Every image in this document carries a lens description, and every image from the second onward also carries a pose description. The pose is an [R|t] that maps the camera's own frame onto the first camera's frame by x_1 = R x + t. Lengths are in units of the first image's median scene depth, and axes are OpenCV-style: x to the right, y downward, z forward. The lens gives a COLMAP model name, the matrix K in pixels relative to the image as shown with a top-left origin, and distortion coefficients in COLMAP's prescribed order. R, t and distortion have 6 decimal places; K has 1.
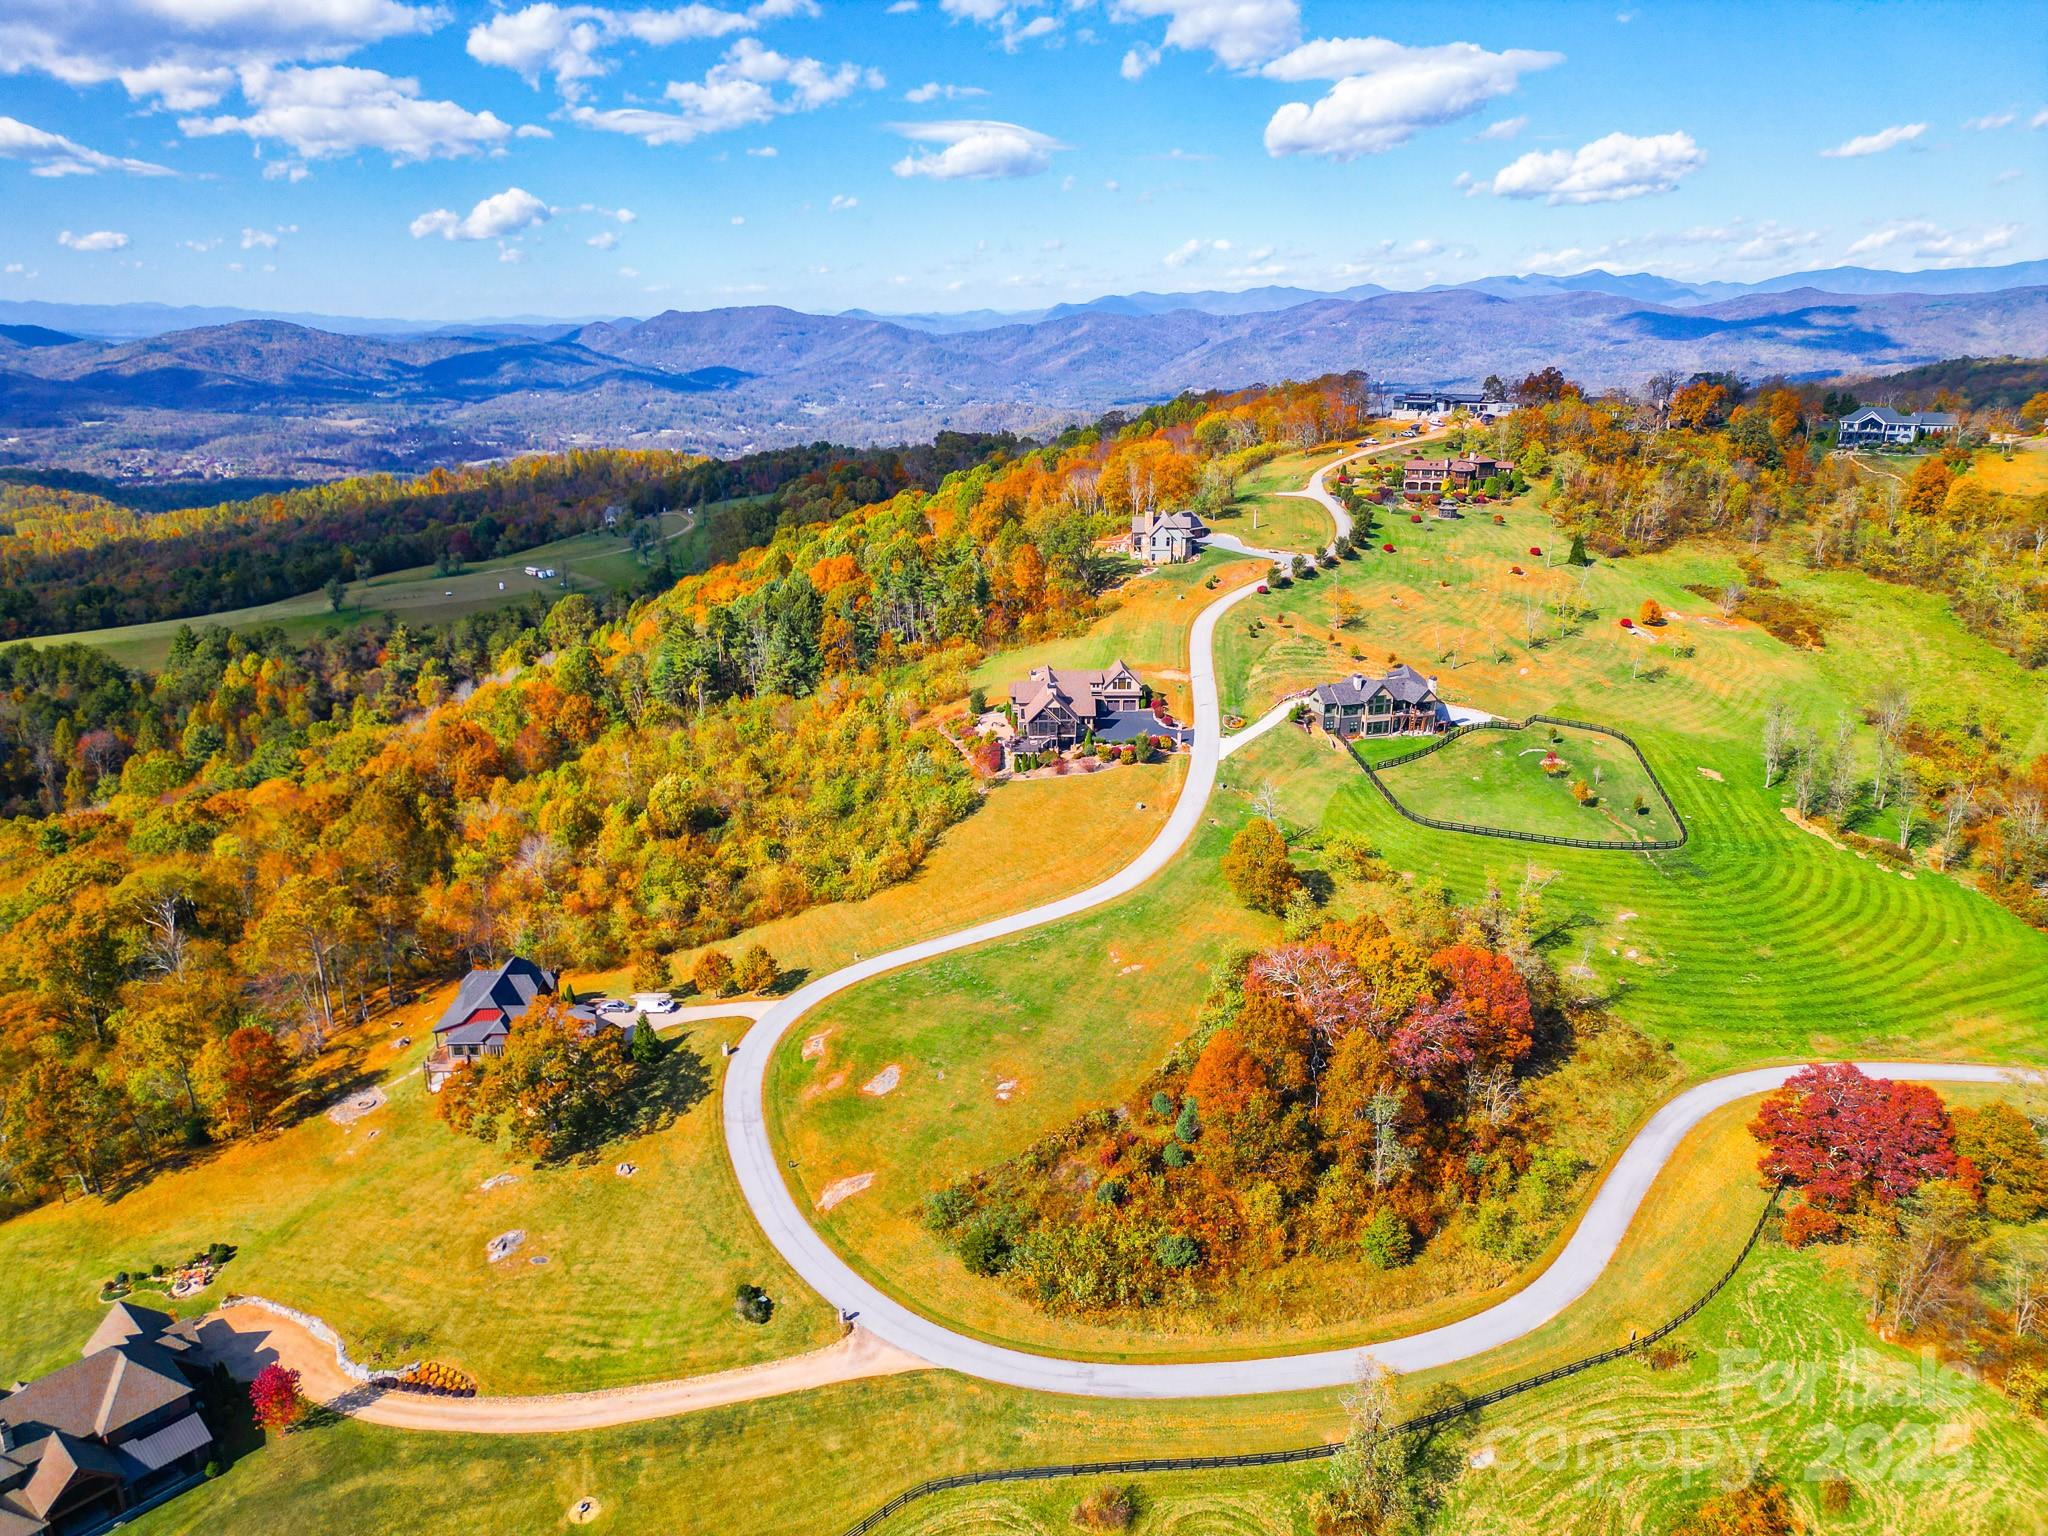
lens RADIAL K [[1442.6, 0, 1024.3], [0, 1442.6, 761.7], [0, 0, 1]] dist [0.078020, -0.073957]
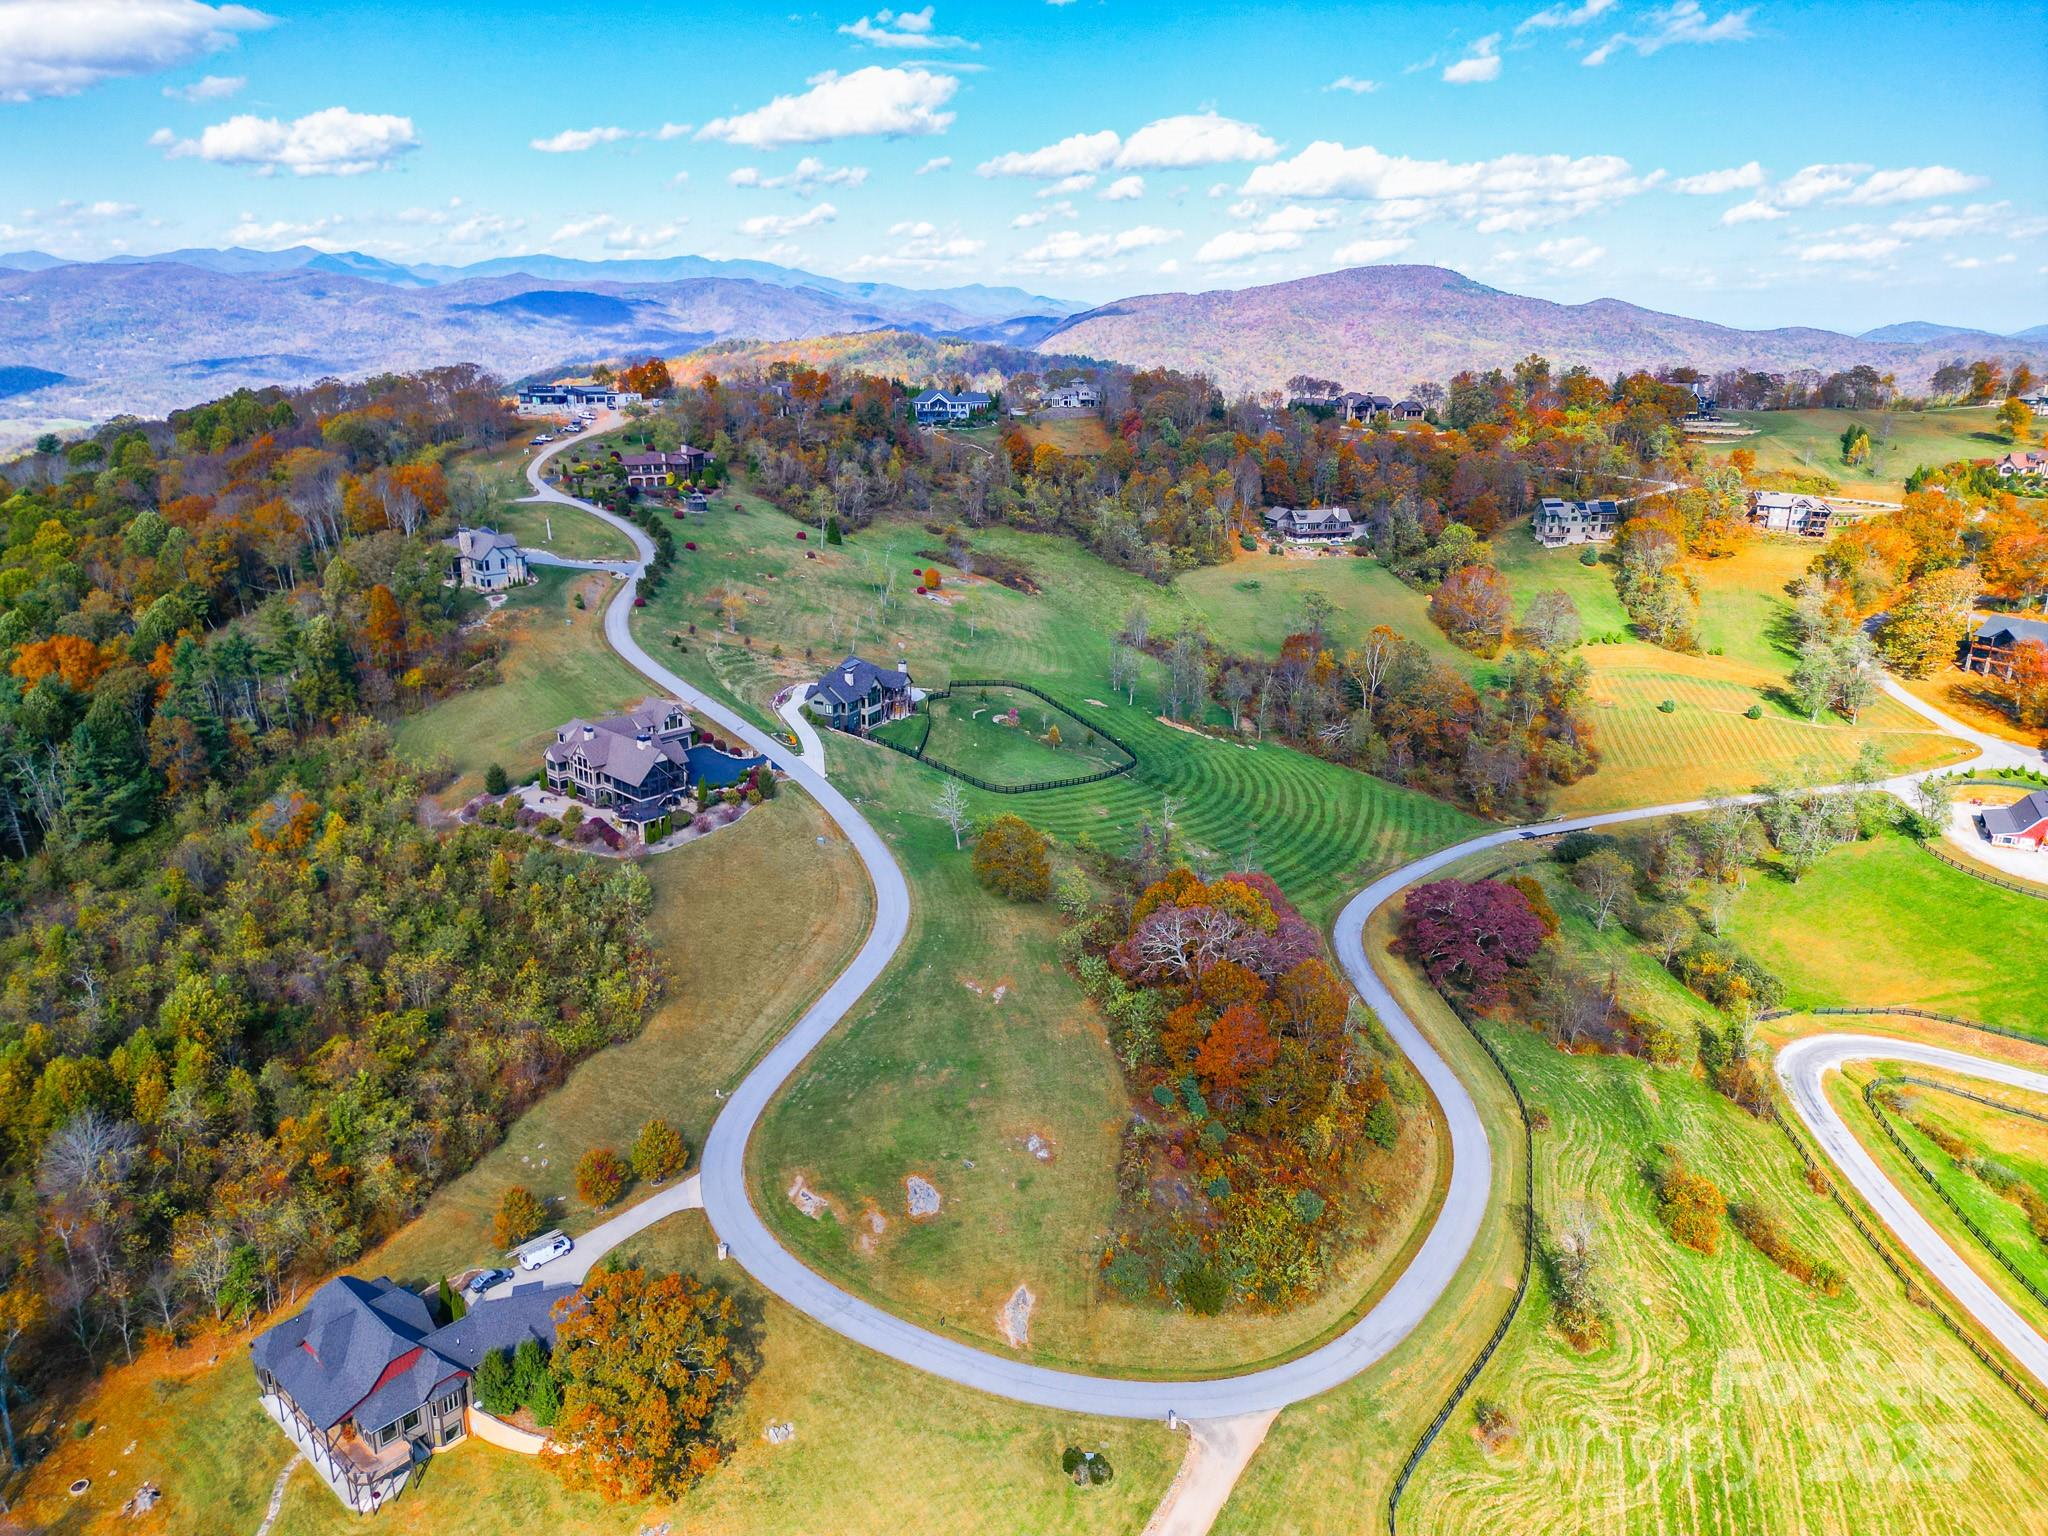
lens RADIAL K [[1442.6, 0, 1024.3], [0, 1442.6, 761.7], [0, 0, 1]] dist [0.078020, -0.073957]
pose [[0.690026, -0.212166, 0.691990, -0.390982], [0.203285, 0.974397, 0.096045, -0.069307], [-0.694651, 0.074398, 0.715490, 0.199715]]
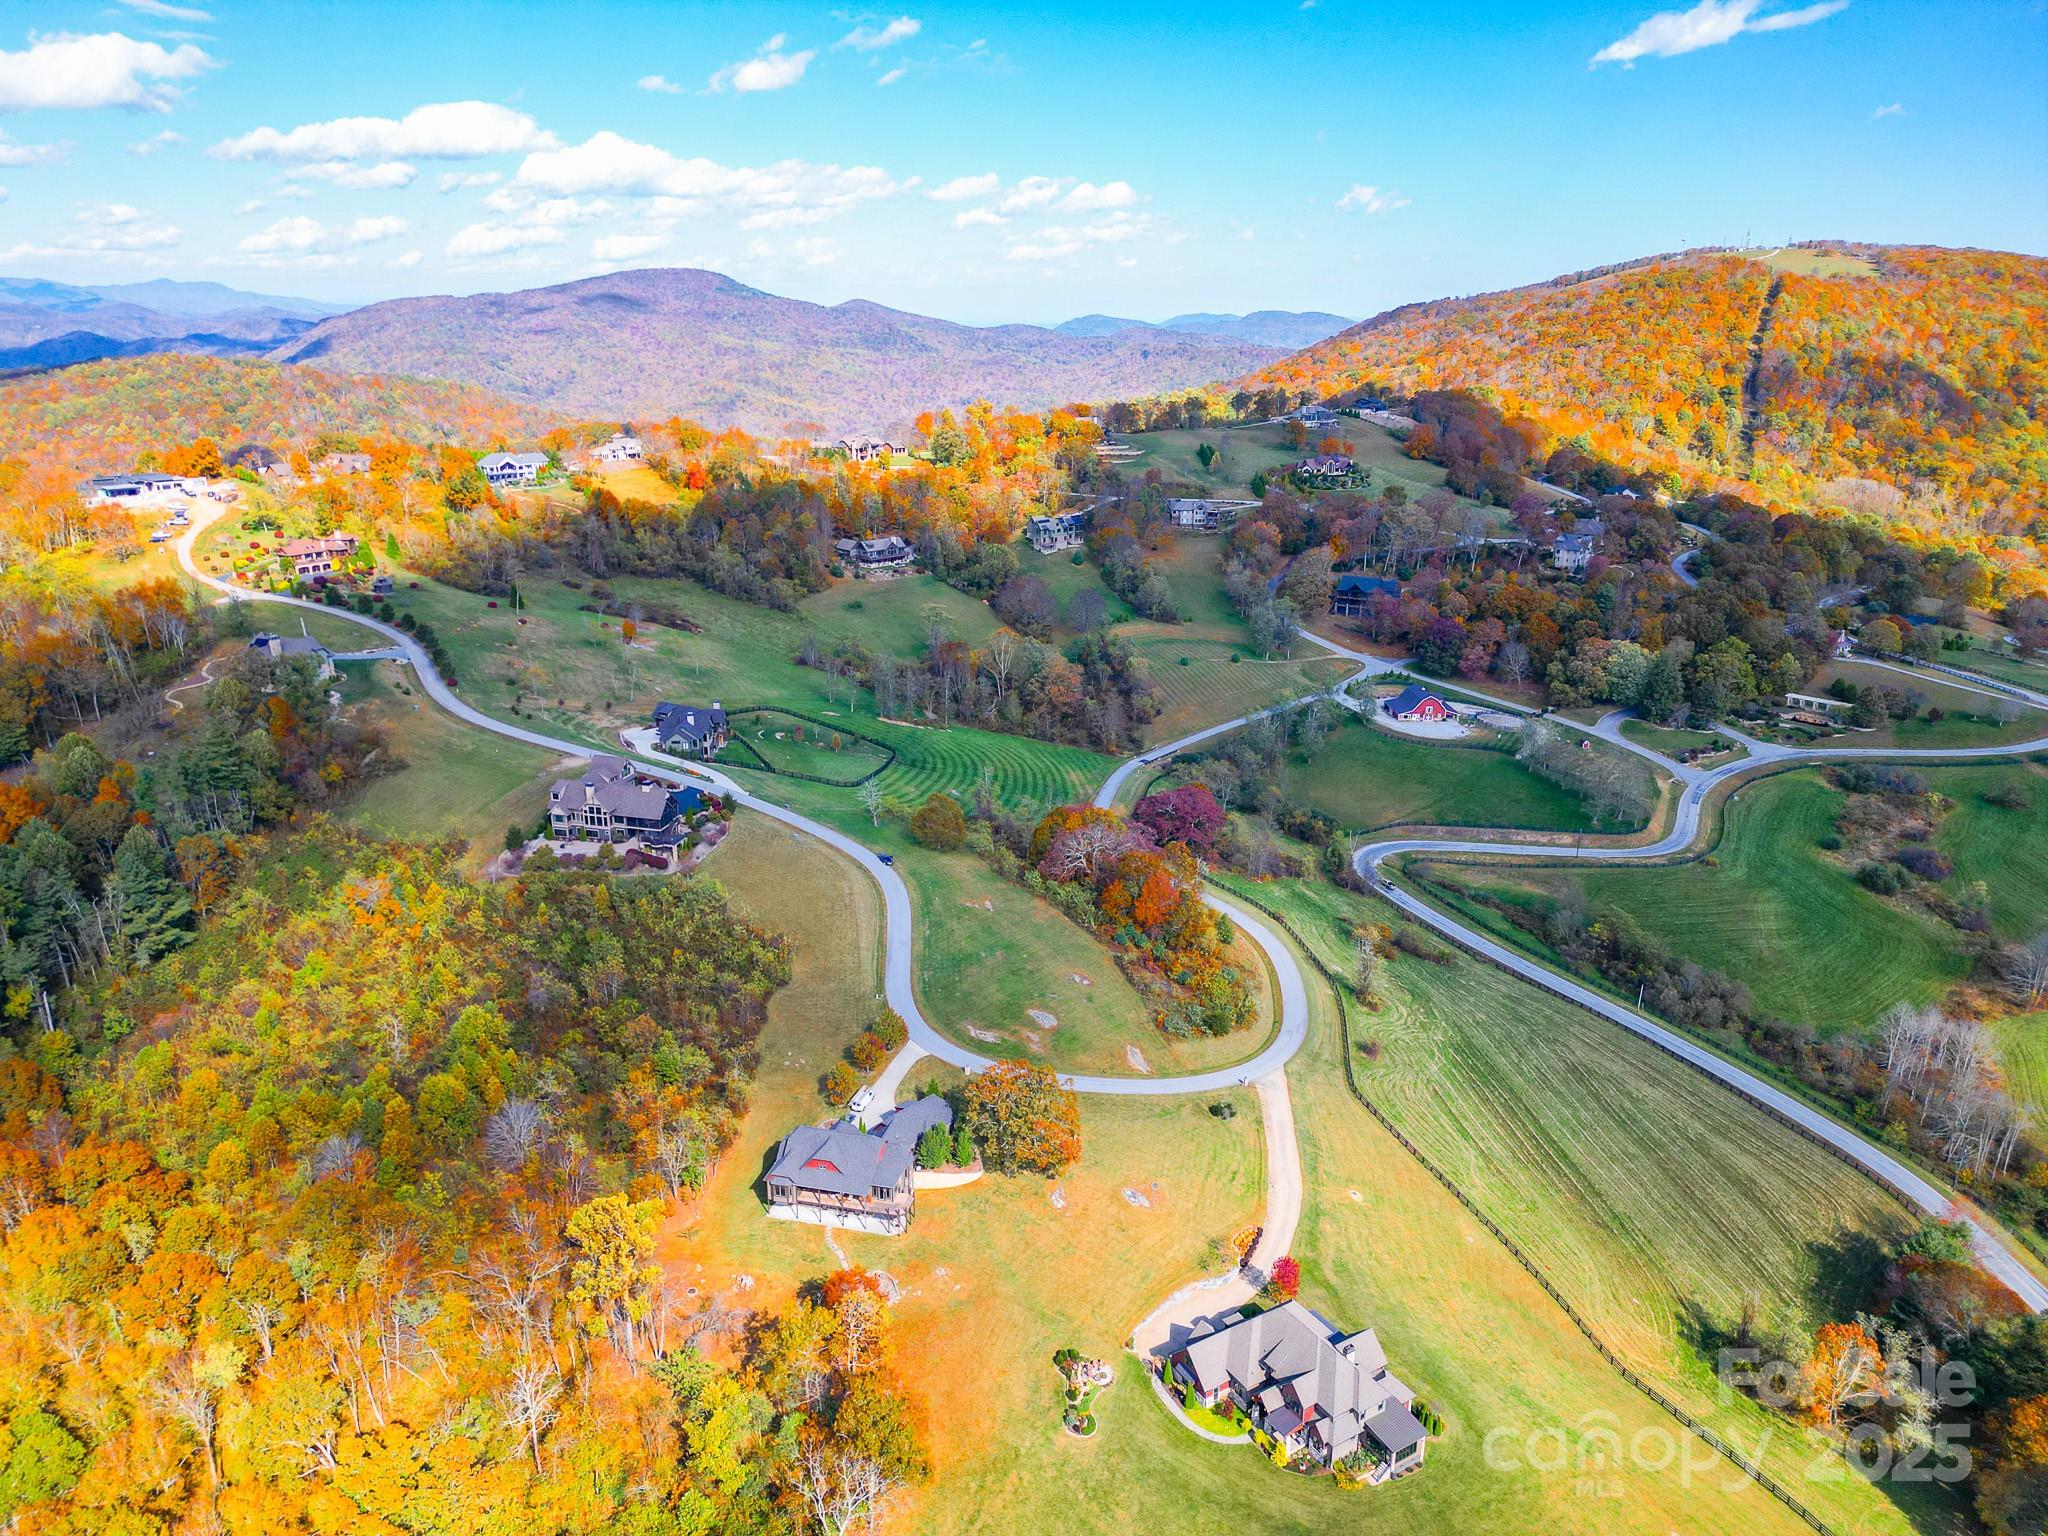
lens RADIAL K [[1442.6, 0, 1024.3], [0, 1442.6, 761.7], [0, 0, 1]] dist [0.078020, -0.073957]
pose [[0.267768, -0.295511, 0.917046, -0.855780], [0.284523, 0.933608, 0.217770, -0.211746], [-0.920515, 0.202608, 0.334070, 0.317596]]
